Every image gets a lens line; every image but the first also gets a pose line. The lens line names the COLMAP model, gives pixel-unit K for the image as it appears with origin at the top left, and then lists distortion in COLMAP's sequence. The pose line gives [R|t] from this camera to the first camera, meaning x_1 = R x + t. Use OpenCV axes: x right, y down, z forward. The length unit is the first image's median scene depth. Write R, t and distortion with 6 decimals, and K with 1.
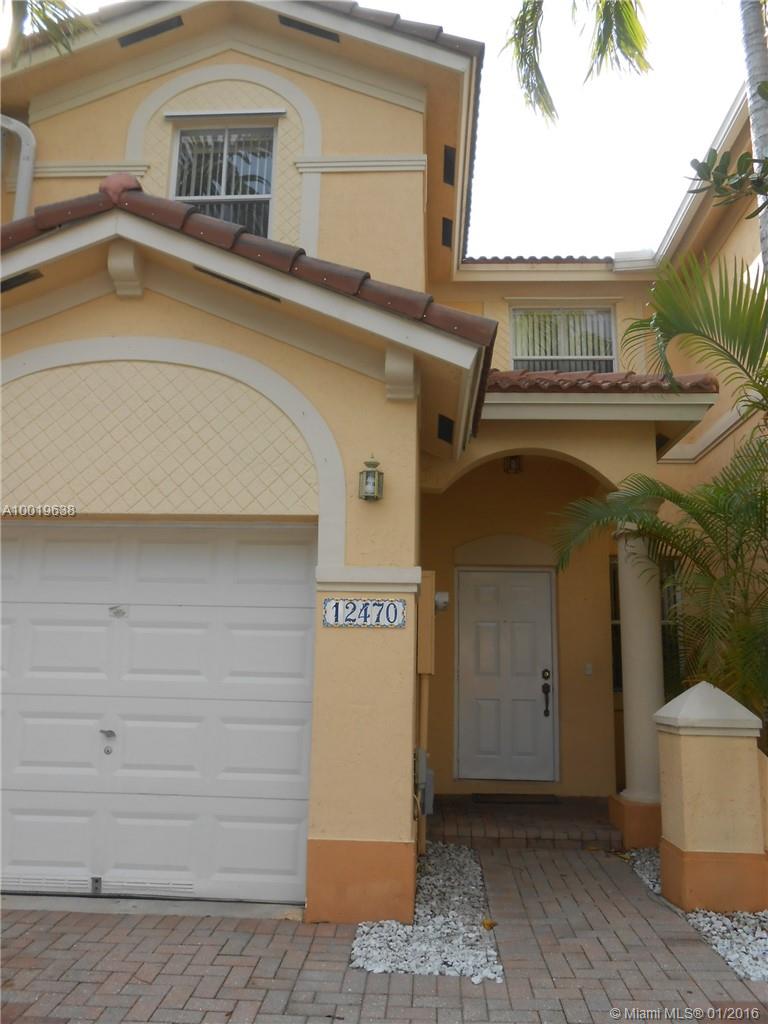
lens RADIAL K [[798.6, 0, 382.6], [0, 798.6, 514.4], [0, 0, 1]] dist [-0.043538, 0.081898]
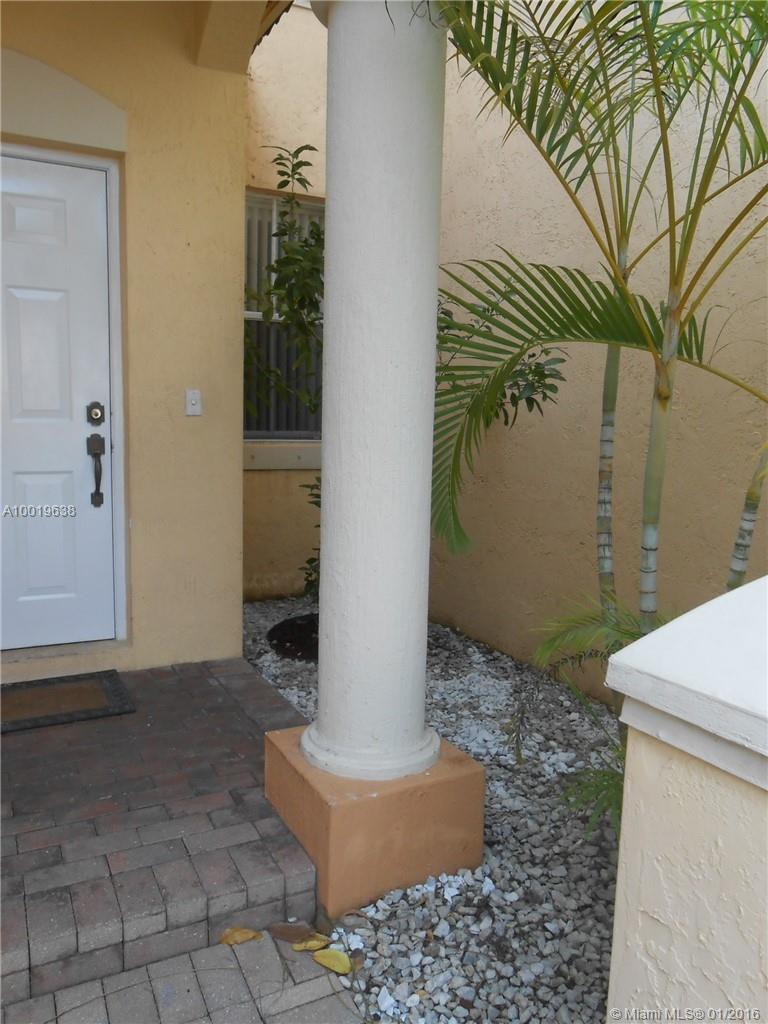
lens RADIAL K [[796.9, 0, 381.5], [0, 796.9, 513.9], [0, 0, 1]] dist [-0.053739, 0.093688]
pose [[0.857789, -0.067709, 0.509523, 0.192349], [-0.110820, 0.943610, 0.311960, 0.167076], [-0.501914, -0.324061, 0.801915, 0.931024]]
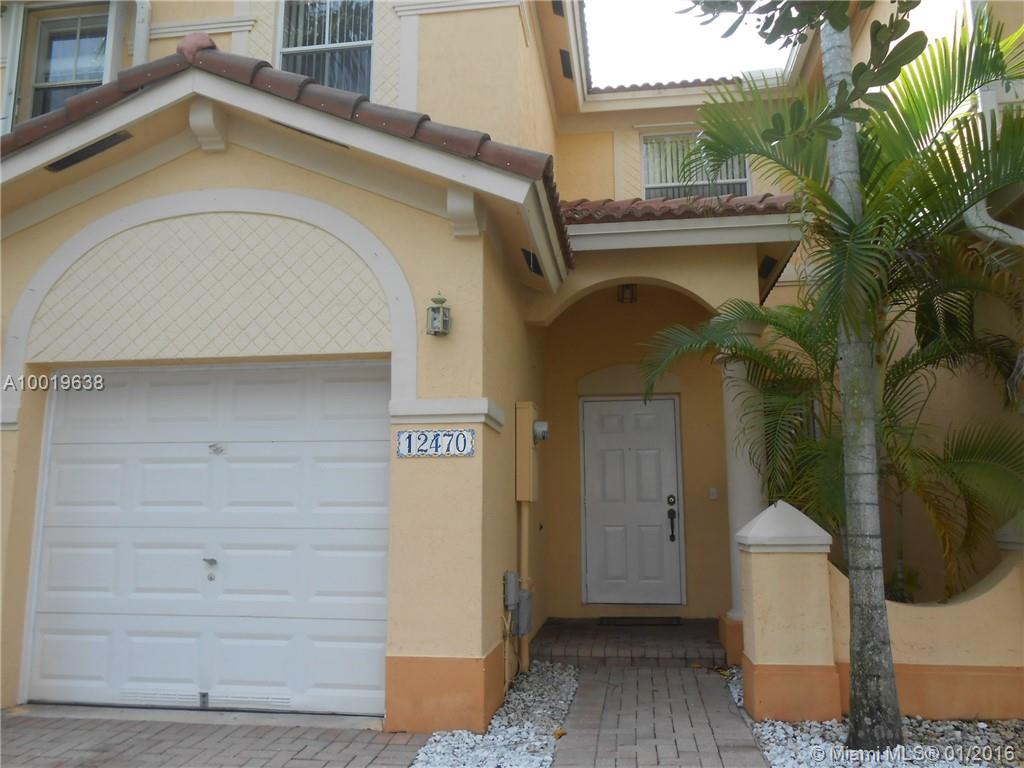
lens RADIAL K [[796.9, 0, 514.3], [0, 796.9, 381.4], [0, 0, 1]] dist [-0.053739, 0.093688]
pose [[0.996240, -0.036140, -0.078733, 0.153897], [0.039254, 0.998493, 0.038361, 0.005956], [0.077228, -0.041307, 0.996157, -0.026886]]
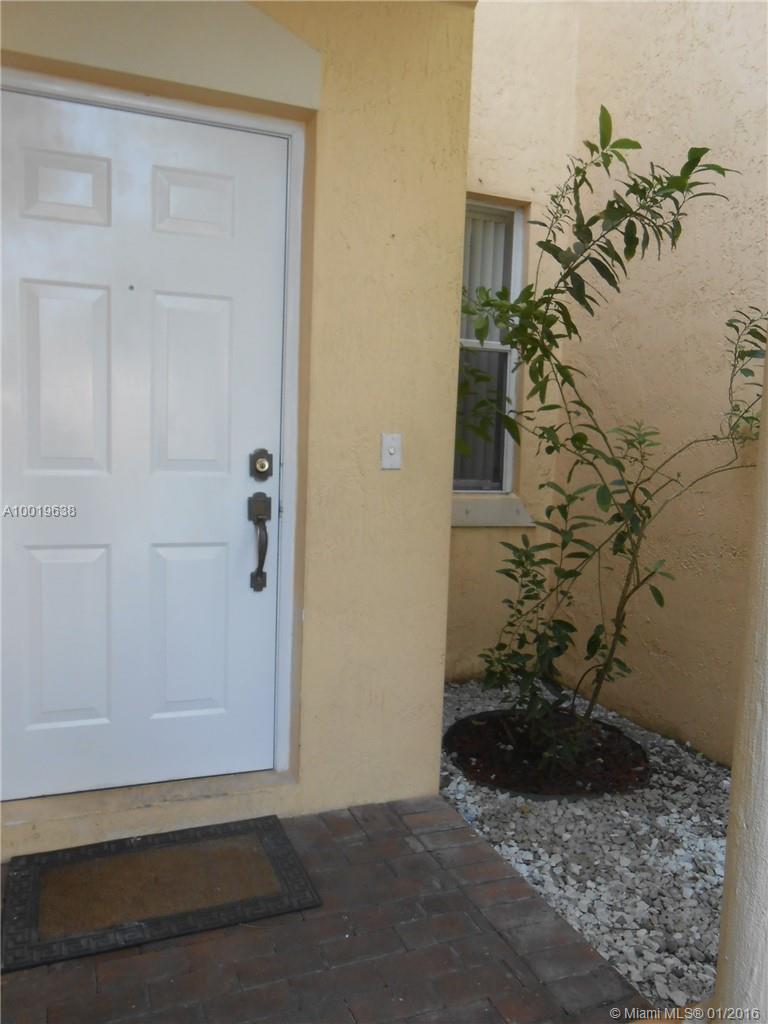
lens RADIAL K [[796.9, 0, 381.5], [0, 796.9, 513.9], [0, 0, 1]] dist [-0.053739, 0.093688]
pose [[0.901742, -0.030989, 0.431163, 0.185135], [-0.102646, 0.953549, 0.283209, 0.208222], [-0.419912, -0.299639, 0.856674, 1.176558]]
